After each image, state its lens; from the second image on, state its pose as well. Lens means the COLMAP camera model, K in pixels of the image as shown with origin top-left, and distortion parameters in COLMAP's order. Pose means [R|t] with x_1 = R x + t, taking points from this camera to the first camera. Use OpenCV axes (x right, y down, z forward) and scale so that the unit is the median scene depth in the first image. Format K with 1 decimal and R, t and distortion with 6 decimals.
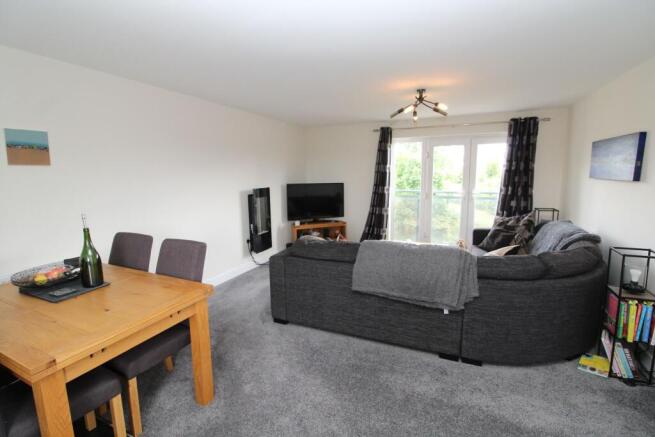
lens RADIAL K [[302.9, 0, 327.8], [0, 302.9, 219.2], [0, 0, 1]] dist [-0.005437, -0.003238]
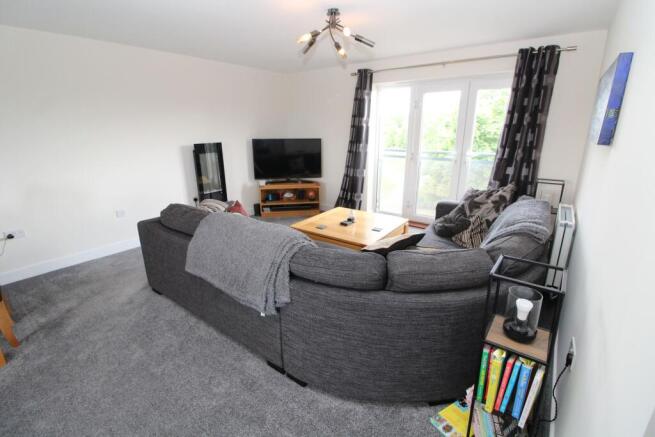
lens RADIAL K [[302.9, 0, 327.4], [0, 302.9, 216.1], [0, 0, 1]] dist [-0.005437, -0.003238]
pose [[0.971989, 0.073432, -0.223259, 0.316839], [-0.042540, 0.989215, 0.140158, -0.024517], [0.231143, -0.126735, 0.964630, 0.147097]]
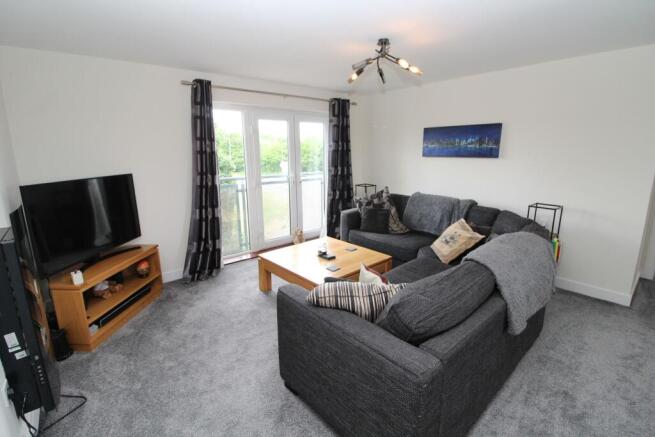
lens RADIAL K [[302.9, 0, 330.4], [0, 302.9, 214.7], [0, 0, 1]] dist [-0.005437, -0.003238]
pose [[0.431303, -0.182177, 0.883623, -0.310026], [0.141386, 0.980948, 0.133231, -0.079947], [-0.891060, 0.067469, 0.448843, 0.519818]]
